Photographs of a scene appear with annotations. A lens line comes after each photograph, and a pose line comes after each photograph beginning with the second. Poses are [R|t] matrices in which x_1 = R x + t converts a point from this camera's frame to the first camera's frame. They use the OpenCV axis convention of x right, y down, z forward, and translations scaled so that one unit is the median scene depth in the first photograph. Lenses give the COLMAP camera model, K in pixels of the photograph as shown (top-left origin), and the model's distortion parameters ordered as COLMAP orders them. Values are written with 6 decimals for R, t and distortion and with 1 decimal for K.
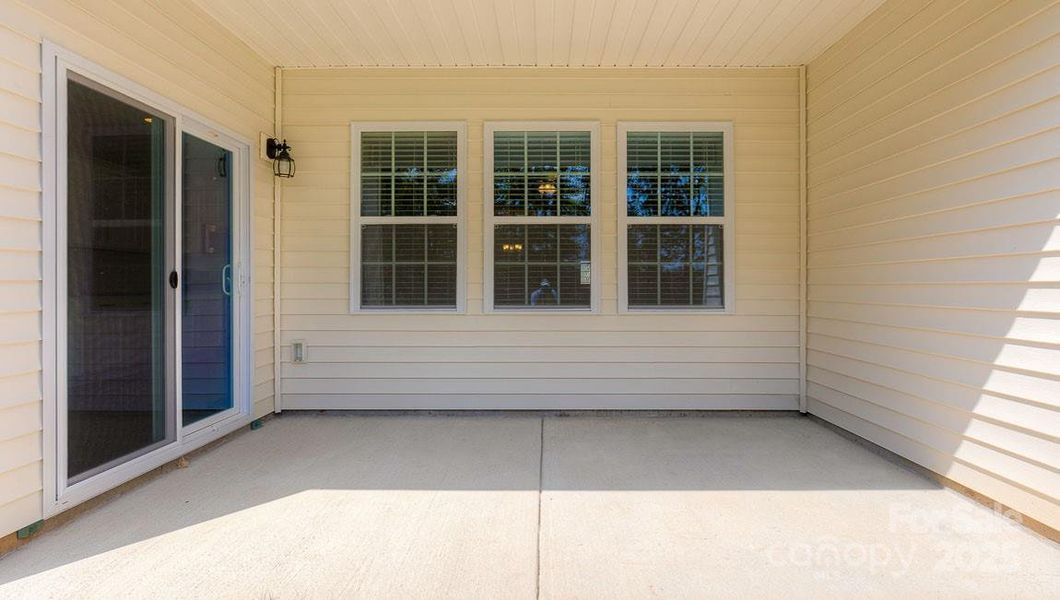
lens RADIAL K [[482.2, 0, 545.7], [0, 482.2, 284.1], [0, 0, 1]] dist [0.000987, 0.000334]
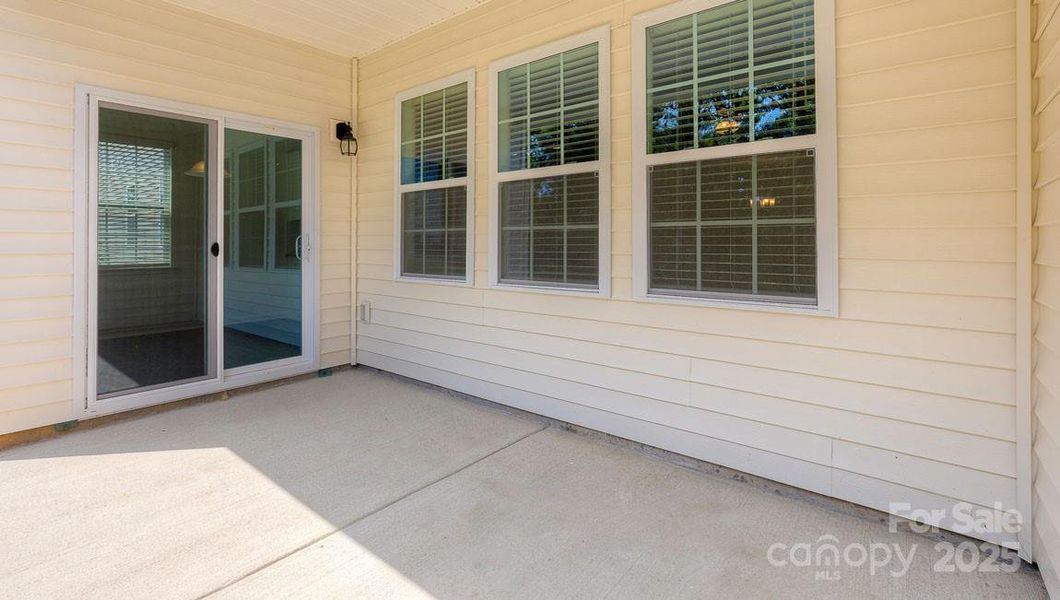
lens RADIAL K [[479.4, 0, 530.5], [0, 479.4, 240.4], [0, 0, 1]] dist [-0.000416, -0.000012]
pose [[0.777154, -0.002940, -0.629304, 0.463939], [-0.000160, 0.999988, -0.004869, -0.018753], [0.629311, 0.003884, 0.777144, 0.386904]]
